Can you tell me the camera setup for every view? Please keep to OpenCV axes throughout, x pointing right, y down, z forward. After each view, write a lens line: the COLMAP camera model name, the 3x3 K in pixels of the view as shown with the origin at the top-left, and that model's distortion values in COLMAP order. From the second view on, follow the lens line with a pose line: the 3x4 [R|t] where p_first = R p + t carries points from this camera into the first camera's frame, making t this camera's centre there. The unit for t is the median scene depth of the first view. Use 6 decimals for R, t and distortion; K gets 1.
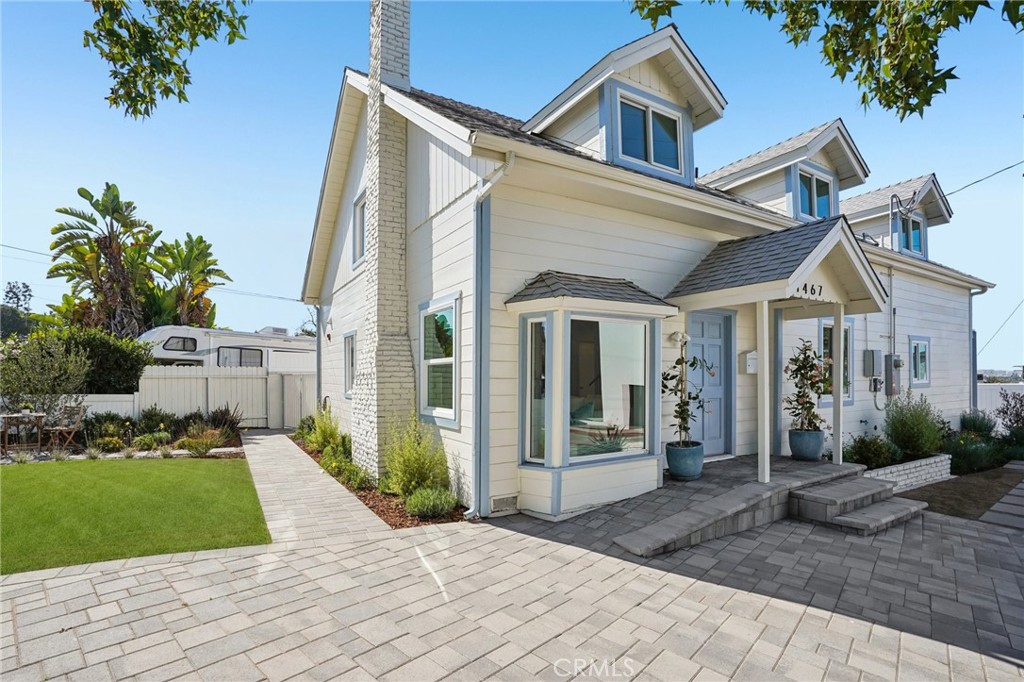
lens RADIAL K [[483.0, 0, 509.5], [0, 483.0, 376.0], [0, 0, 1]] dist [-0.061952, 0.020082]
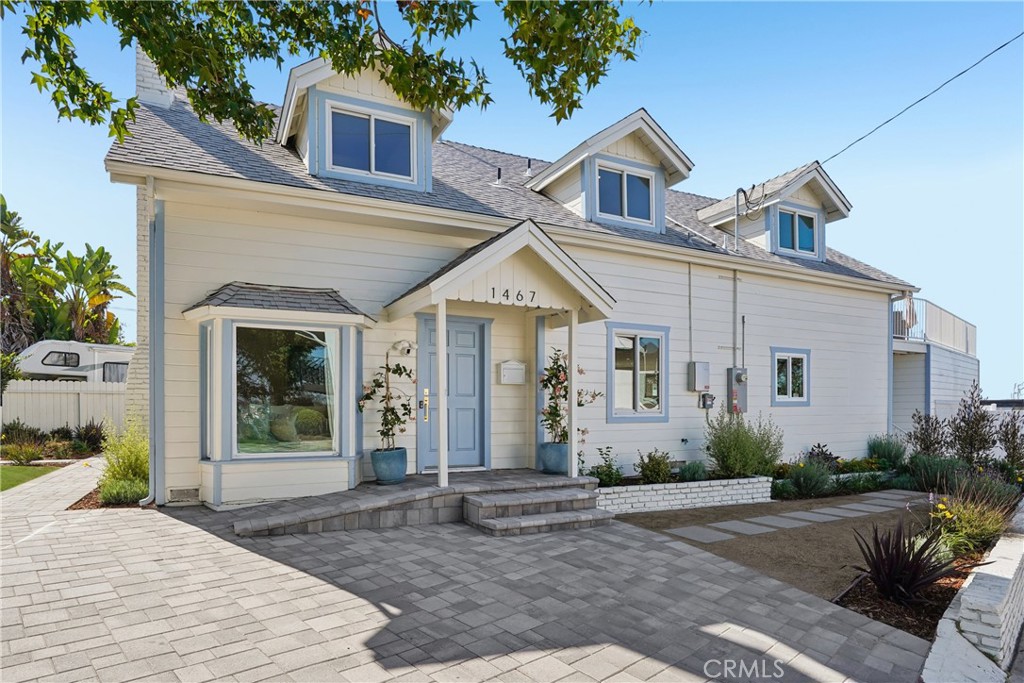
lens RADIAL K [[558.7, 0, 466.7], [0, 558.7, 415.1], [0, 0, 1]] dist [-0.025147, 0.006995]
pose [[0.995565, 0.011672, -0.093354, 0.280718], [-0.009728, 0.999727, 0.021251, 0.018112], [0.093577, -0.020249, 0.995406, -0.076136]]
